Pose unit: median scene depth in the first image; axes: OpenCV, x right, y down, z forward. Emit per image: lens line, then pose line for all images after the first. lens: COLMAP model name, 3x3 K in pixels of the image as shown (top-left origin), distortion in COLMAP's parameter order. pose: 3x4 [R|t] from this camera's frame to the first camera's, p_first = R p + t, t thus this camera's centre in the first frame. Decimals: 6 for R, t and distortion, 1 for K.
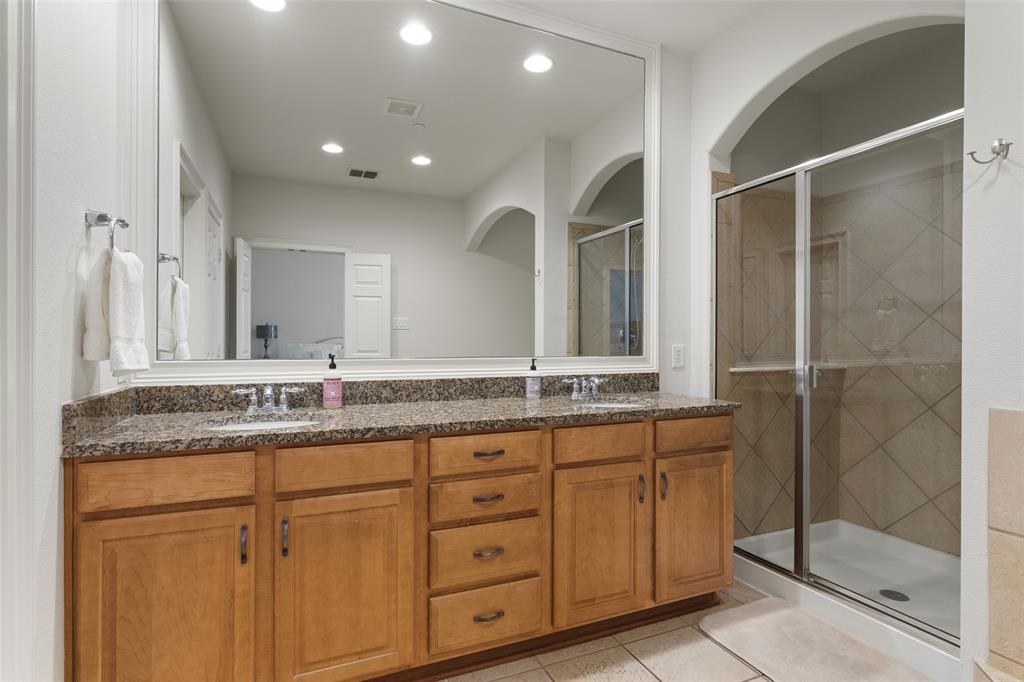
lens RADIAL K [[508.3, 0, 512.0], [0, 508.3, 341.0], [0, 0, 1]] dist [0.003477, 0.001168]
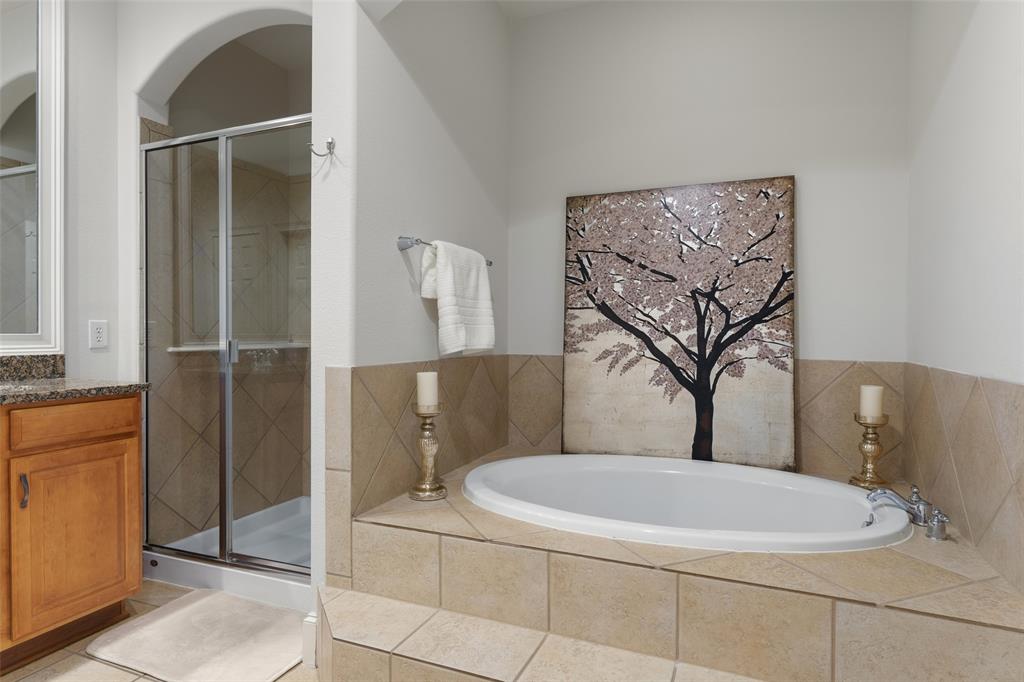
lens RADIAL K [[579.3, 0, 511.1], [0, 579.3, 338.3], [0, 0, 1]] dist [-0.000960, 0.001334]
pose [[0.729134, -0.006319, 0.684342, 0.217123], [0.000186, 0.999959, 0.009035, 0.035109], [-0.684371, -0.006460, 0.729106, -0.165912]]
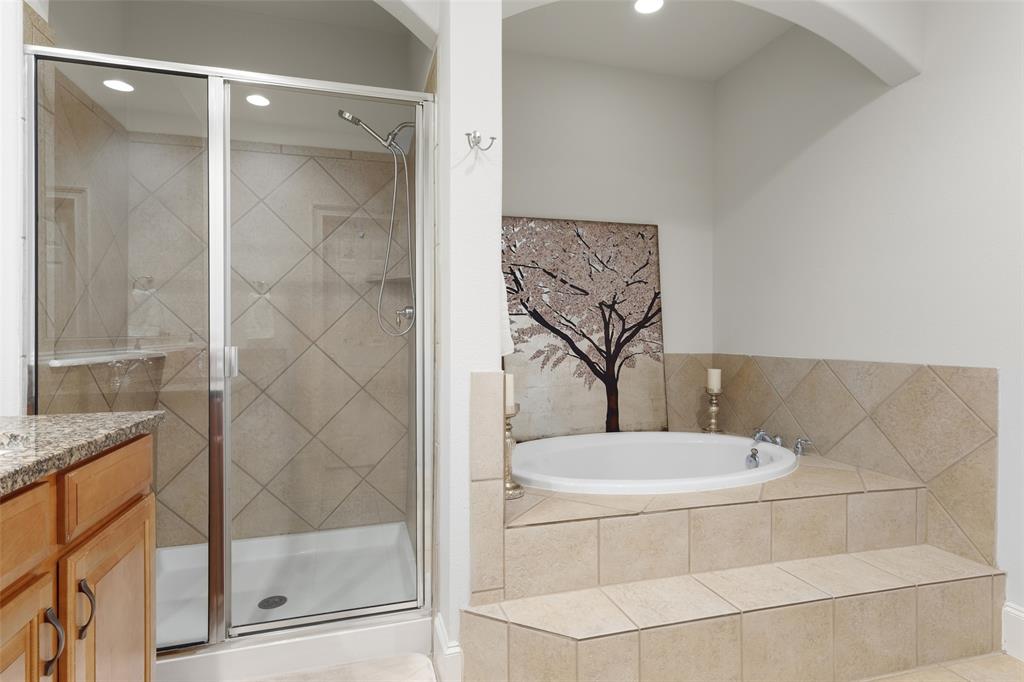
lens RADIAL K [[525.1, 0, 492.9], [0, 525.1, 335.4], [0, 0, 1]] dist [0.004485, 0.000606]
pose [[0.143586, -0.001019, 0.989637, -0.115730], [0.004880, 0.999988, 0.000321, 0.033415], [-0.989626, 0.004784, 0.143589, 0.512620]]
